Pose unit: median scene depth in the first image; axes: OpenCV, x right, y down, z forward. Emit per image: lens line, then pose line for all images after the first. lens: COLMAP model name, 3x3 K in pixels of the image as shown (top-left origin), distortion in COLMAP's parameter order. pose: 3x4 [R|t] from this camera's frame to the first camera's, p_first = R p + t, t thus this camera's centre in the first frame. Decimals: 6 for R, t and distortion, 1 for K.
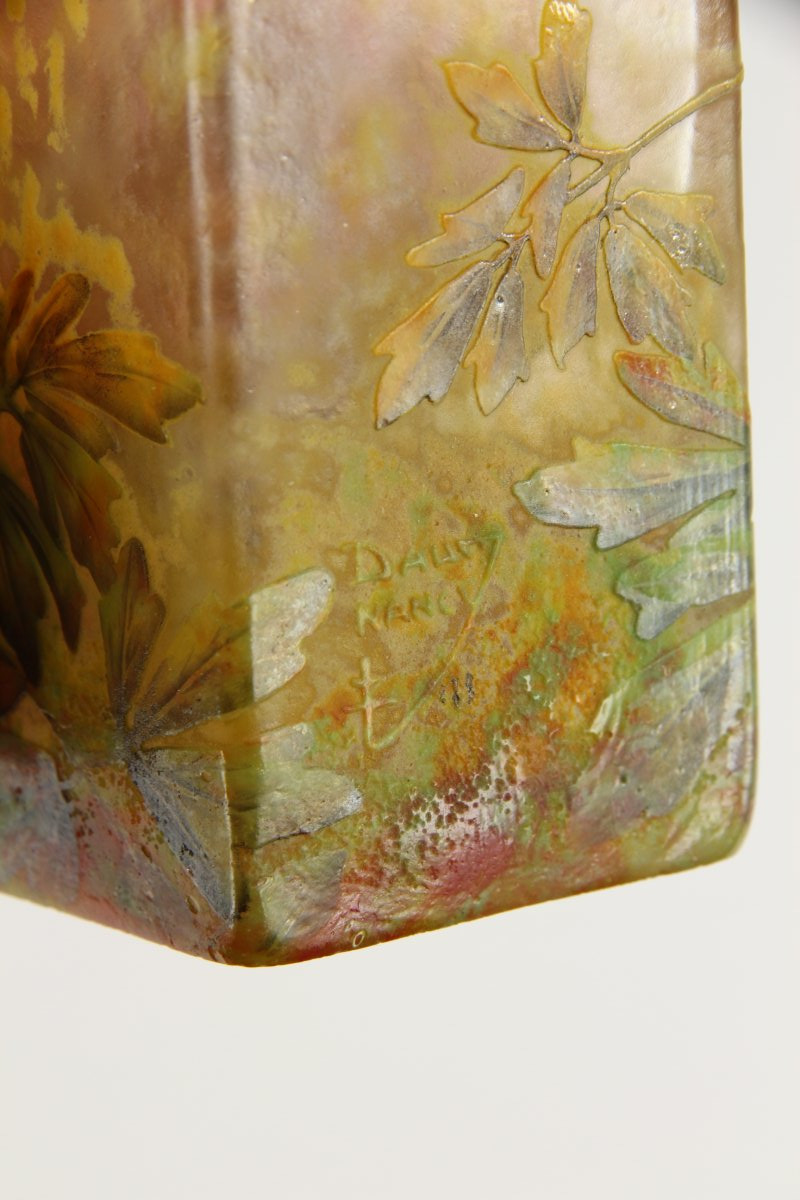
lens RADIAL K [[3730.0, 0, 400.0], [0, 3730.0, 600.0], [0, 0, 1]] dist [-0.057529, -0.090862]
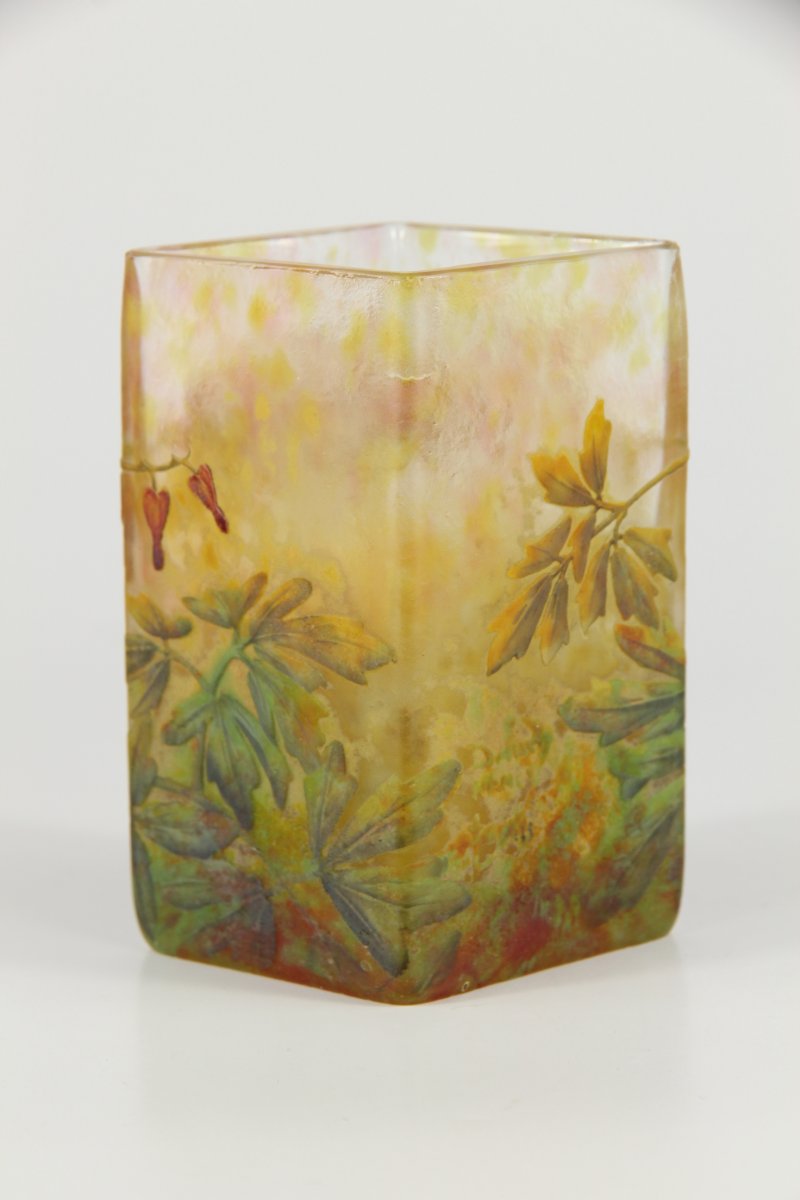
lens RADIAL K [[3730.0, 0, 400.0], [0, 3730.0, 600.0], [0, 0, 1]] dist [-0.057529, -0.090862]
pose [[0.986185, 0.005211, 0.165565, -0.310699], [-0.001426, 0.999735, -0.022971, -0.040410], [-0.165641, 0.022418, 0.985931, -0.606492]]
